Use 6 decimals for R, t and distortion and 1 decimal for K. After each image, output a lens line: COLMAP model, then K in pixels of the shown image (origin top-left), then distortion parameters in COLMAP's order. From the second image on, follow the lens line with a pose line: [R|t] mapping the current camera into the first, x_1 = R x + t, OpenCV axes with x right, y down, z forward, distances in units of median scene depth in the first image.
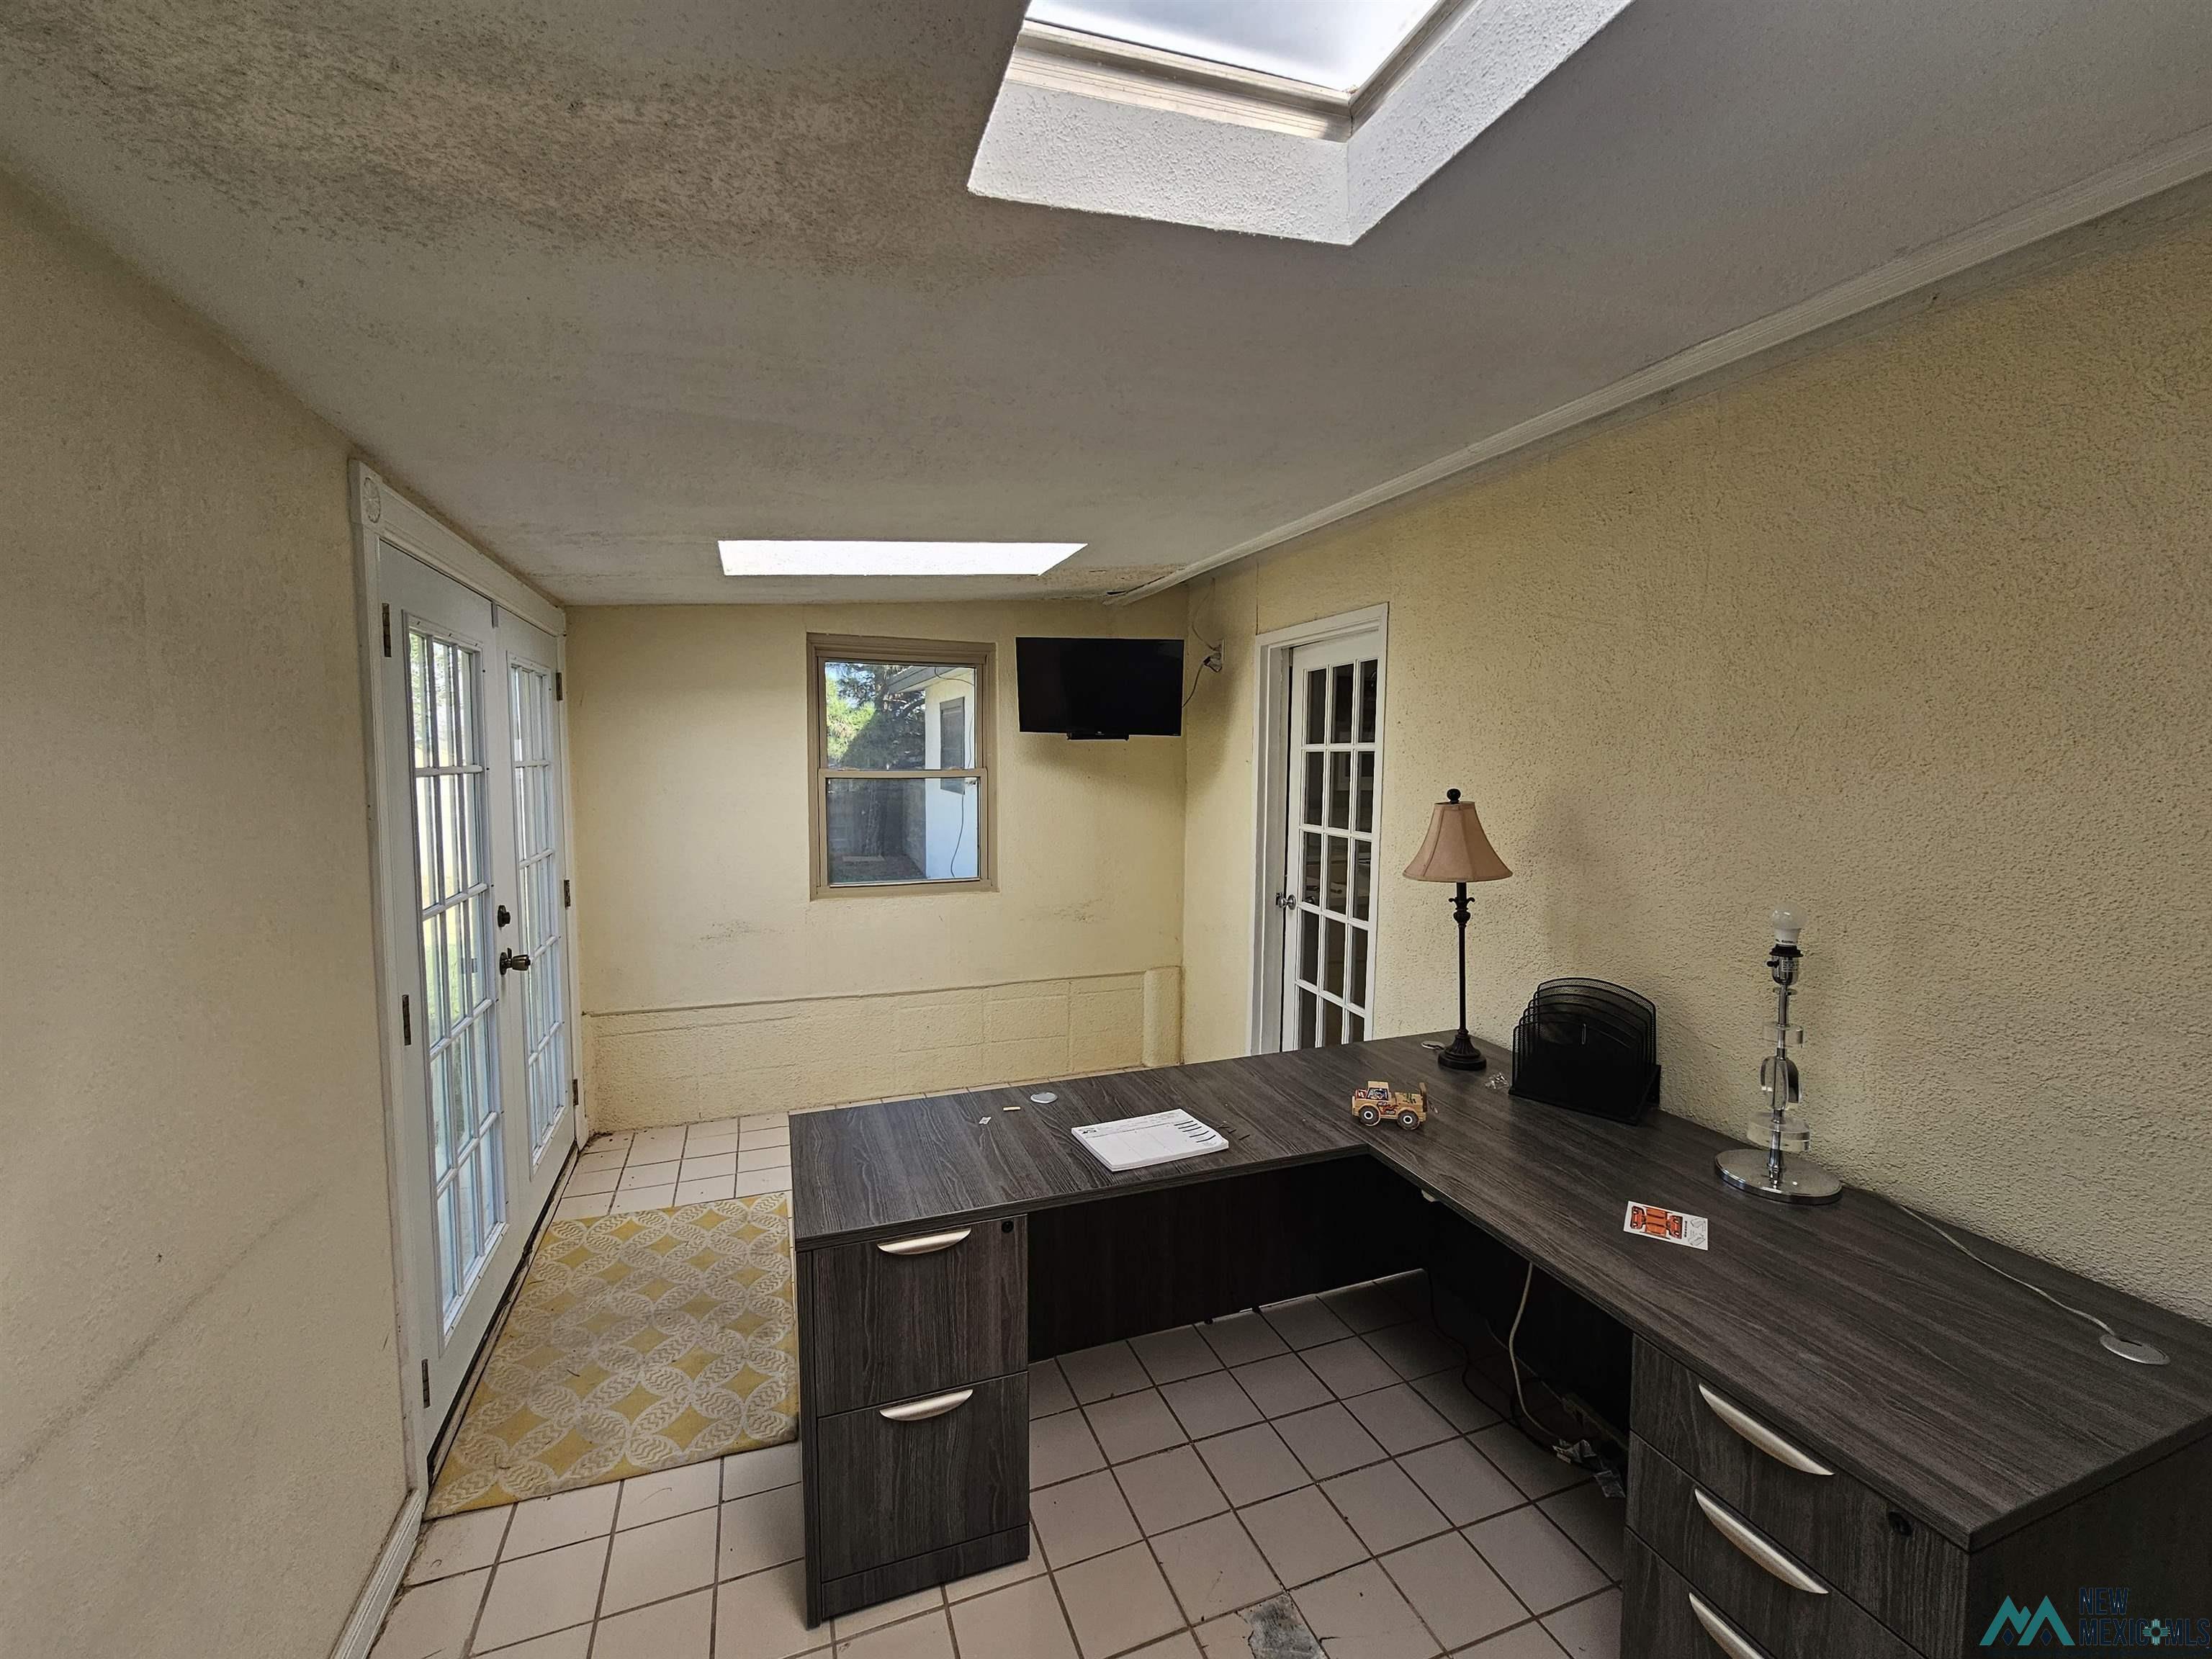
lens RADIAL K [[906.9, 0, 1104.6], [0, 906.9, 829.7], [0, 0, 1]] dist [-0.002839, 0.000902]
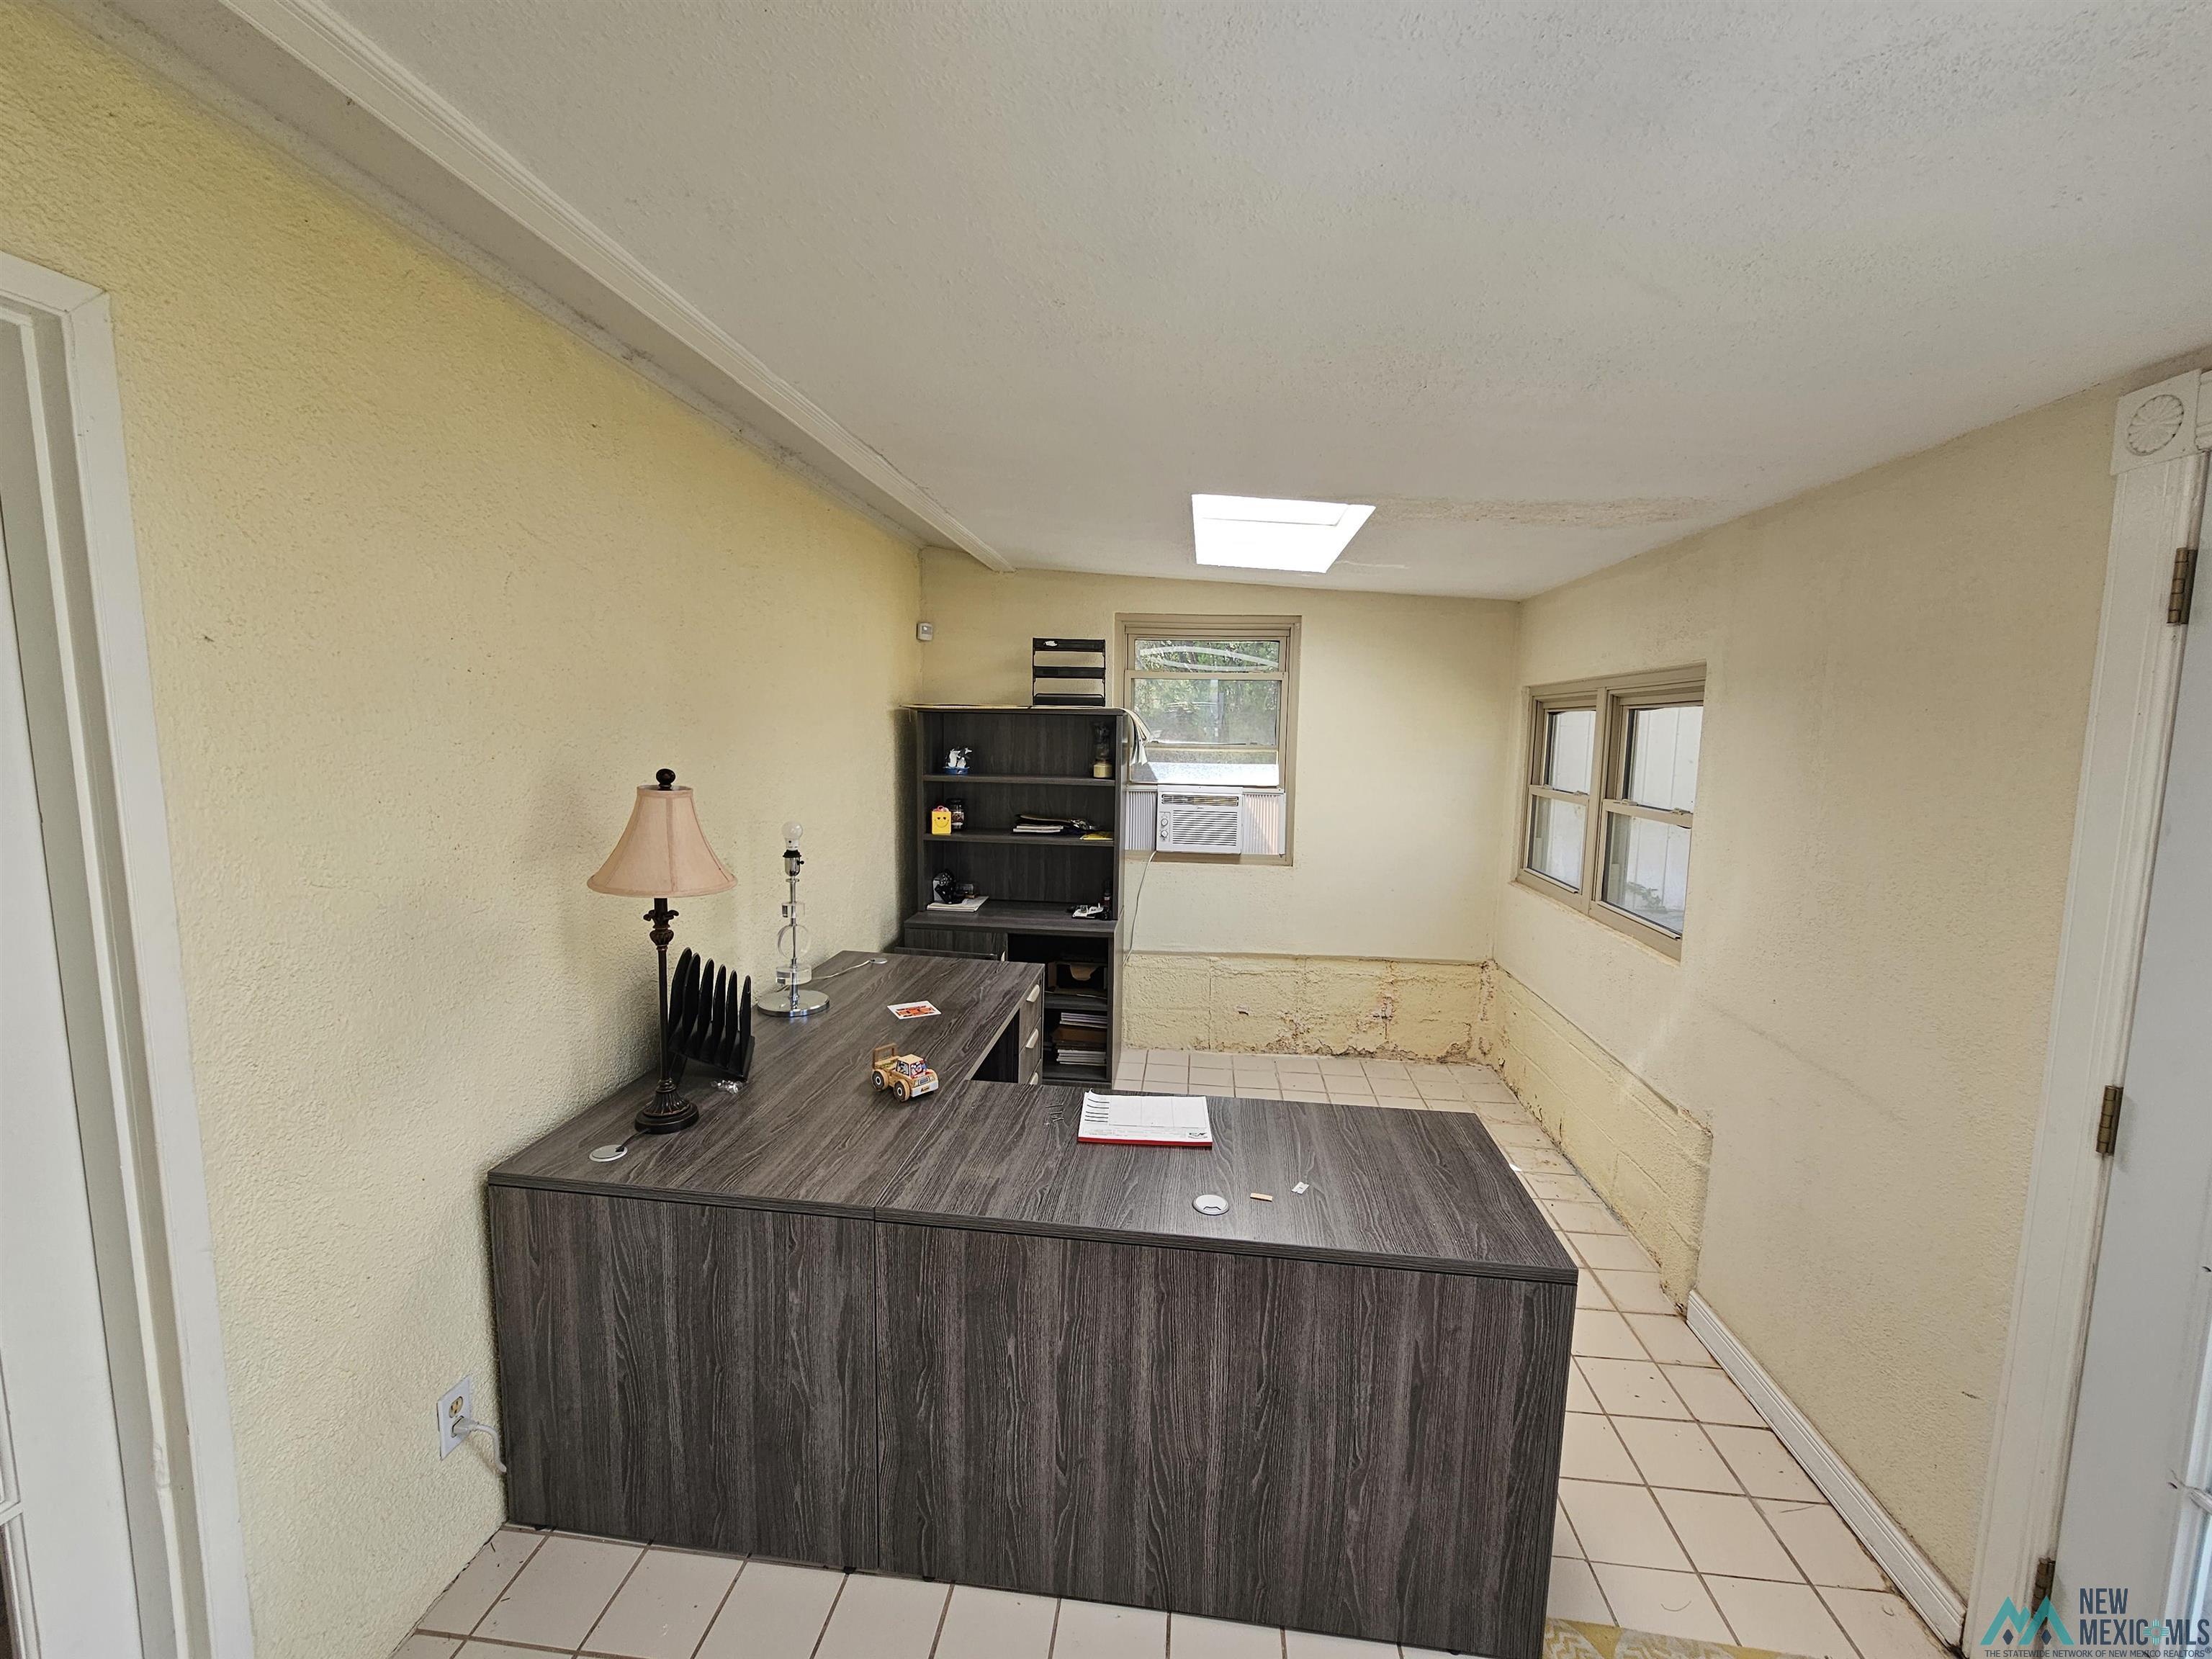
lens RADIAL K [[906.9, 0, 1103.2], [0, 906.9, 827.4], [0, 0, 1]] dist [-0.002839, 0.000902]
pose [[-0.891882, -0.074031, 0.446168, -0.320635], [0.009506, 0.983226, 0.182146, -0.151659], [-0.452168, 0.166694, -0.876218, 1.782871]]
